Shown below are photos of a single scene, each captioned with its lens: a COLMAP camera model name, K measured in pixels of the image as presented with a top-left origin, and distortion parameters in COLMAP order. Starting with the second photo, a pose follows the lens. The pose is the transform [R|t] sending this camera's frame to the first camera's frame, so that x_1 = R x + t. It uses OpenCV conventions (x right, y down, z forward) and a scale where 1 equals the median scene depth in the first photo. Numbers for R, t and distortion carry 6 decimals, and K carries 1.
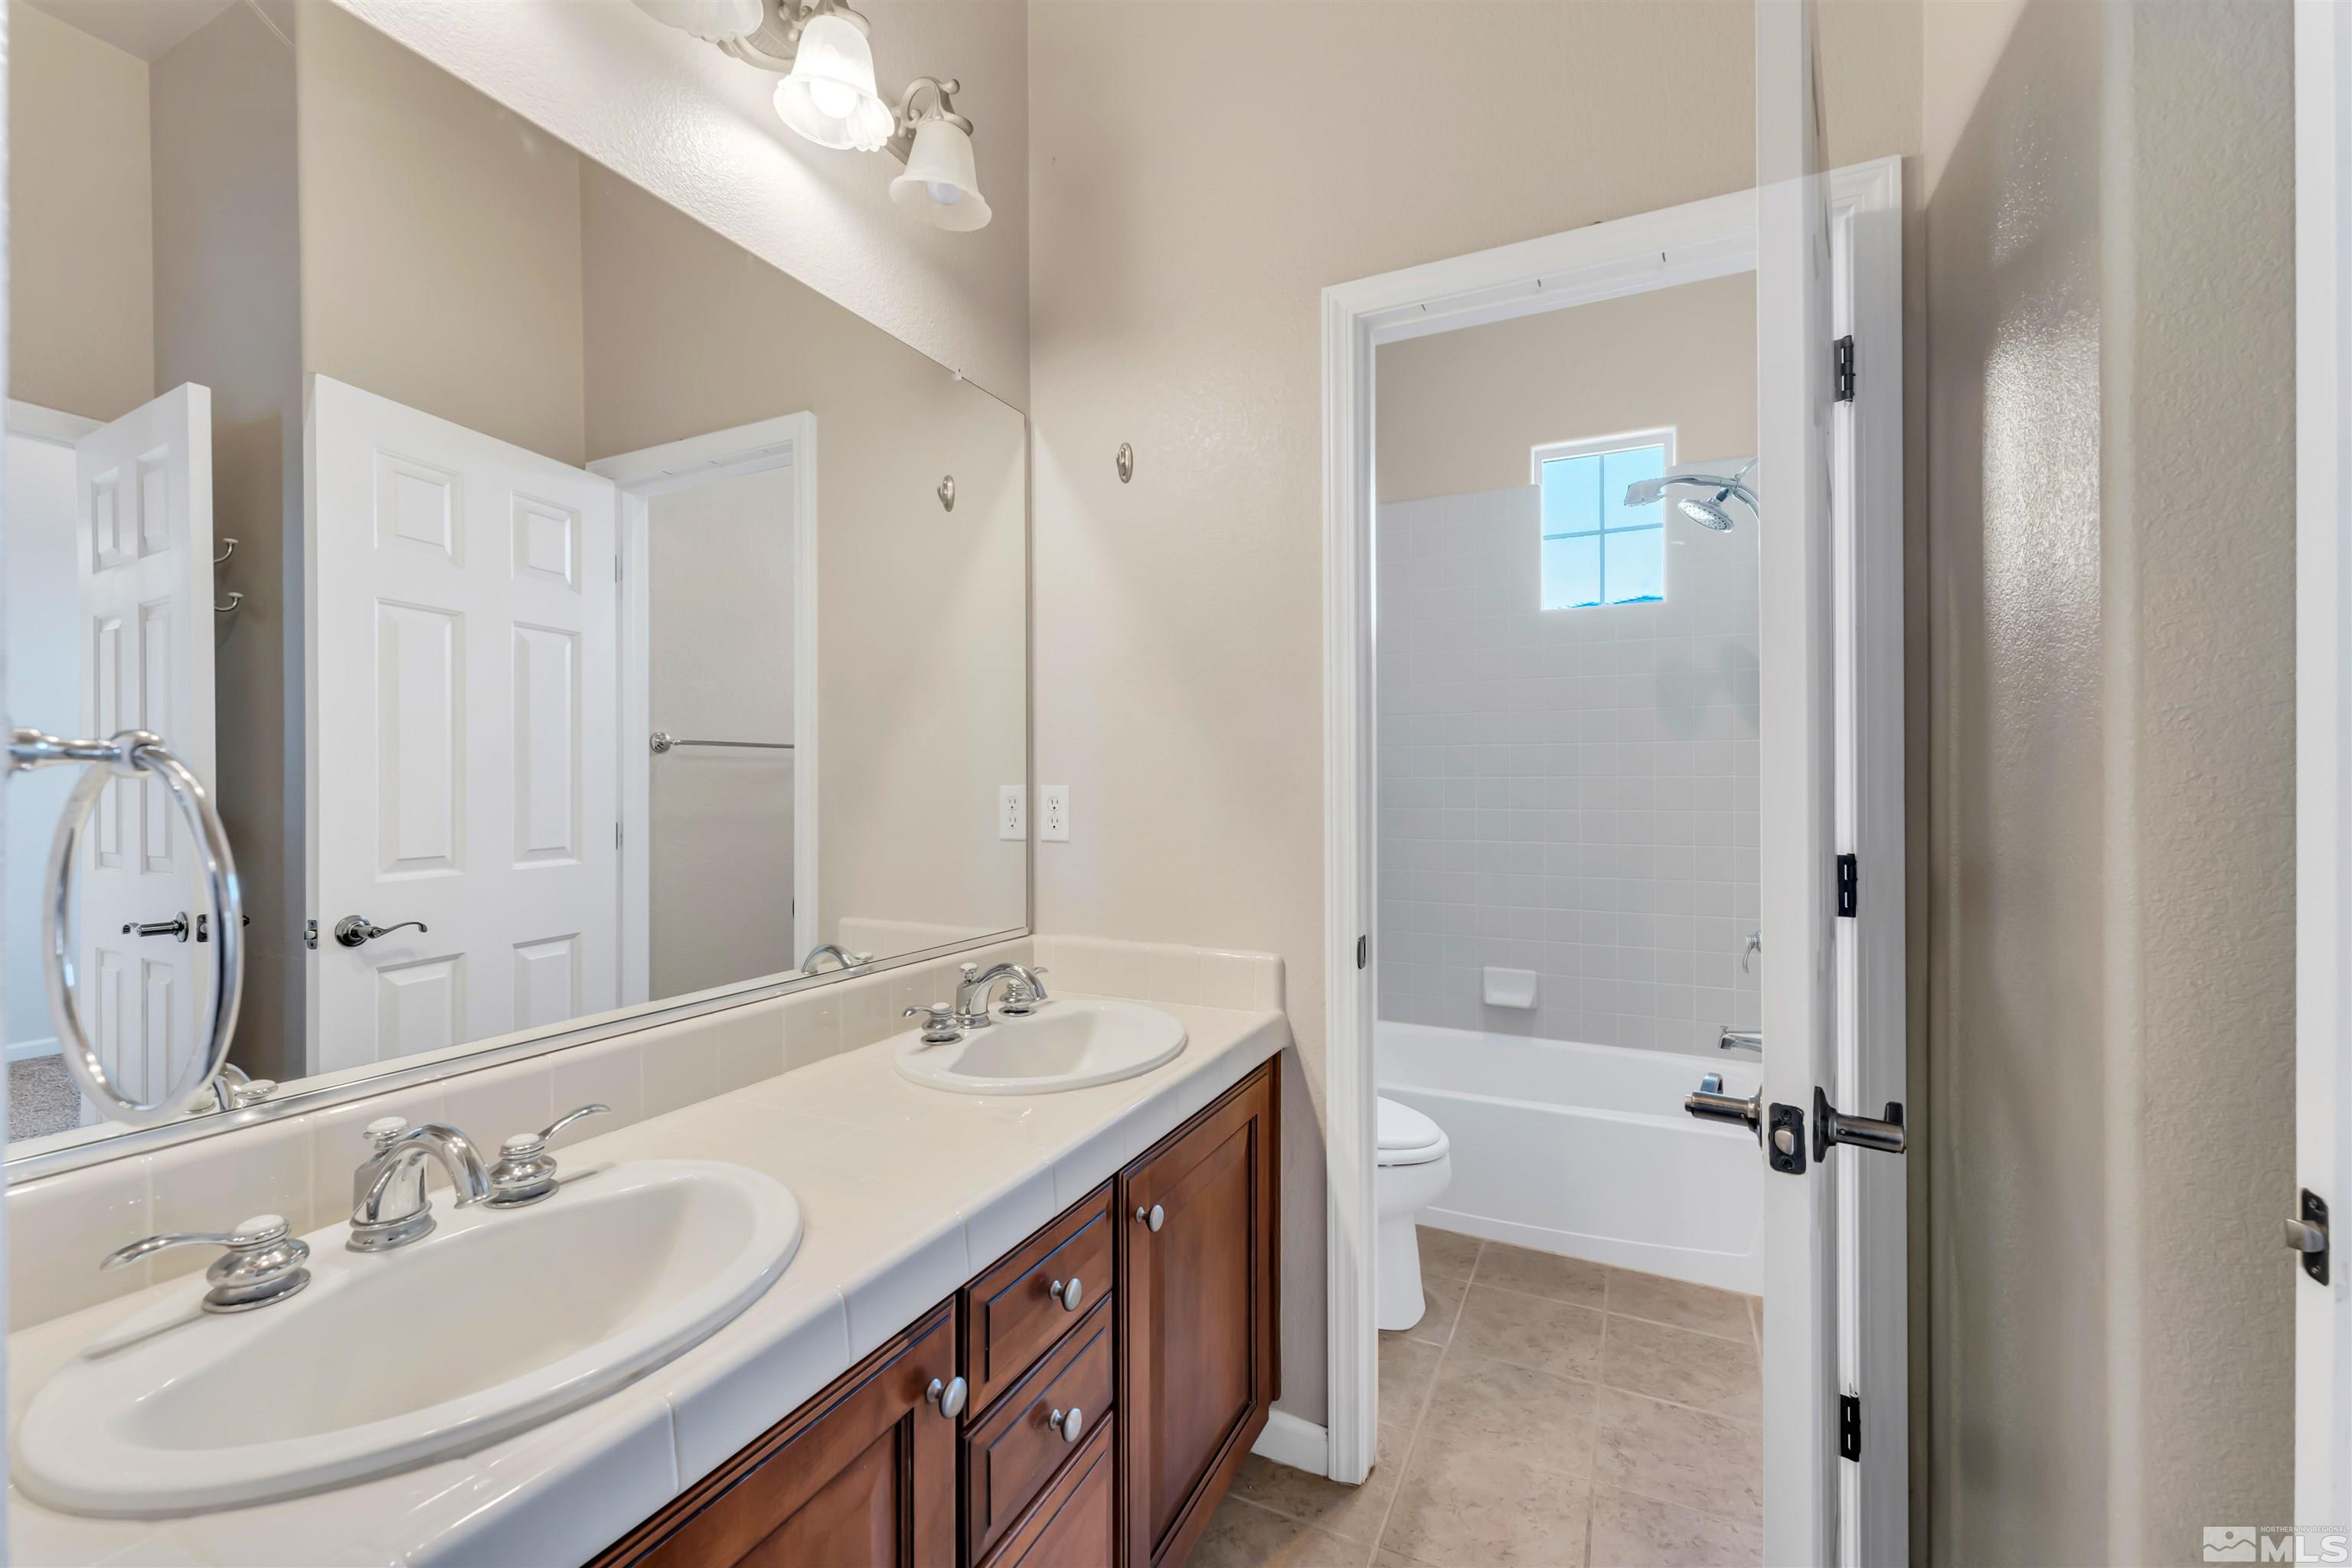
lens RADIAL K [[950.9, 0, 1169.9], [0, 950.9, 775.9], [0, 0, 1]] dist [0.000880, 0.000033]
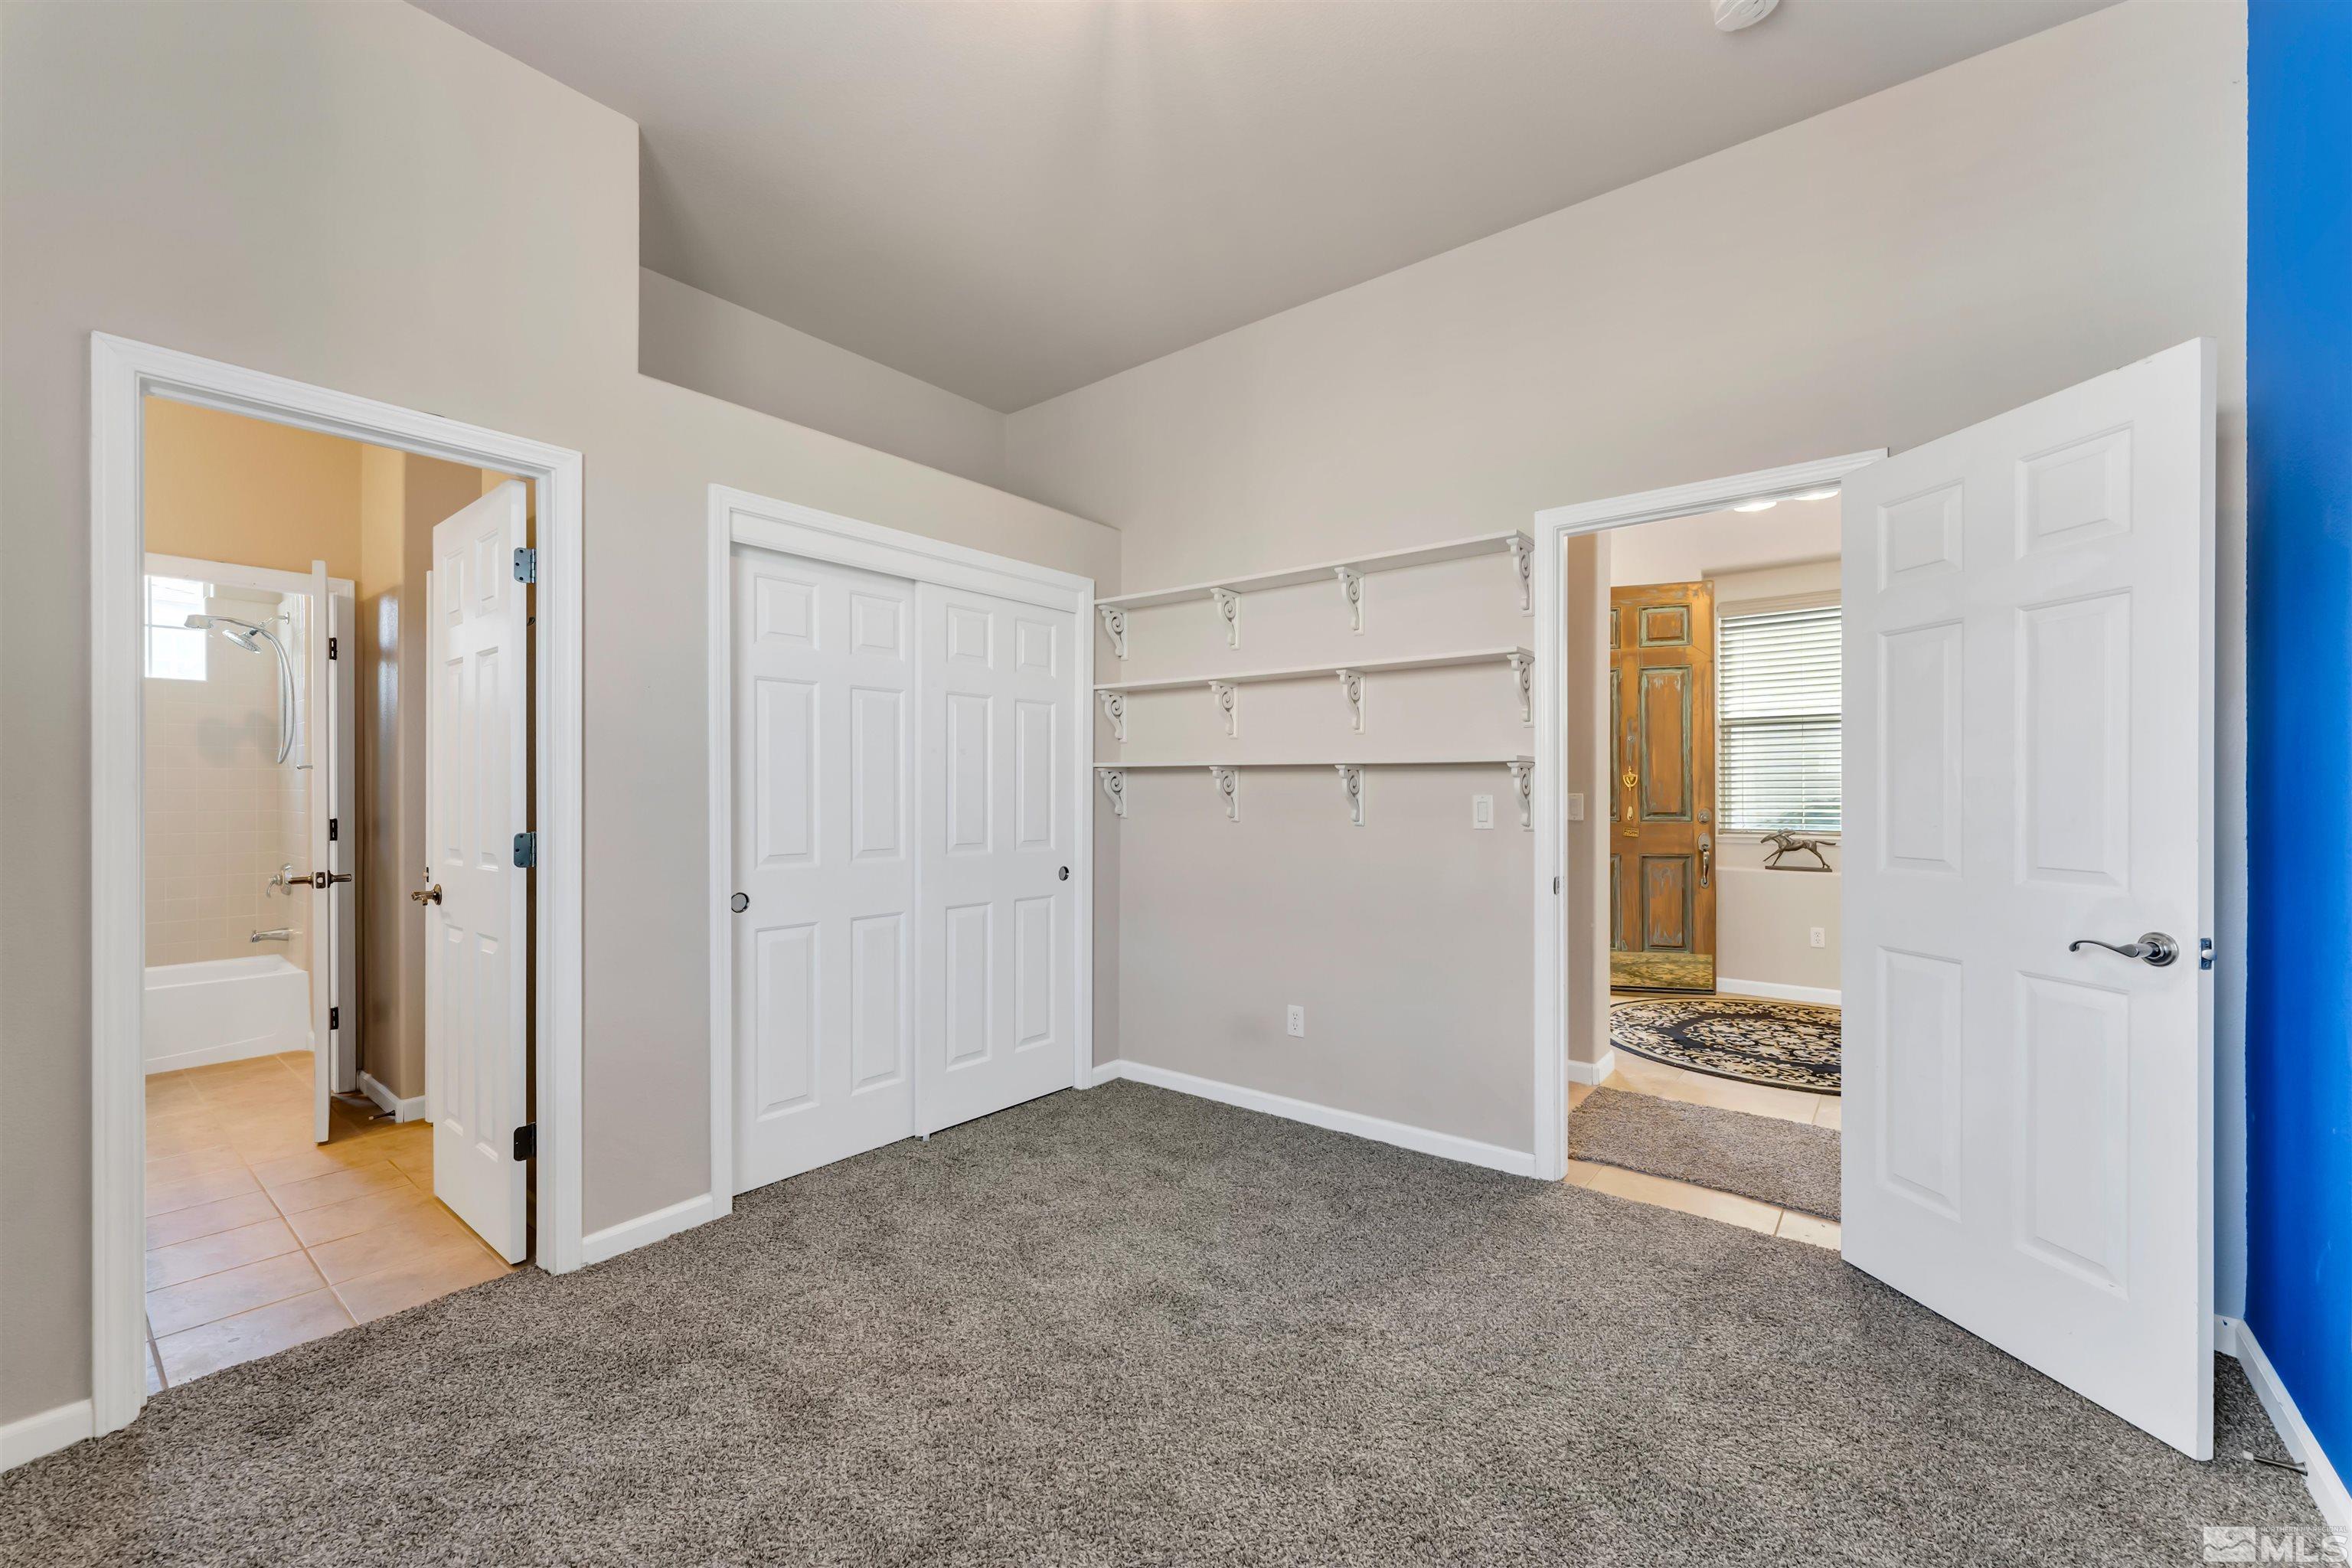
lens RADIAL K [[950.9, 0, 1167.3], [0, 950.9, 788.0], [0, 0, 1]] dist [0.000880, 0.000033]
pose [[0.226839, 0.002929, 0.973928, -1.450724], [0.001433, 0.999993, -0.003341, -0.019558], [-0.973931, 0.002154, 0.226834, -2.012078]]
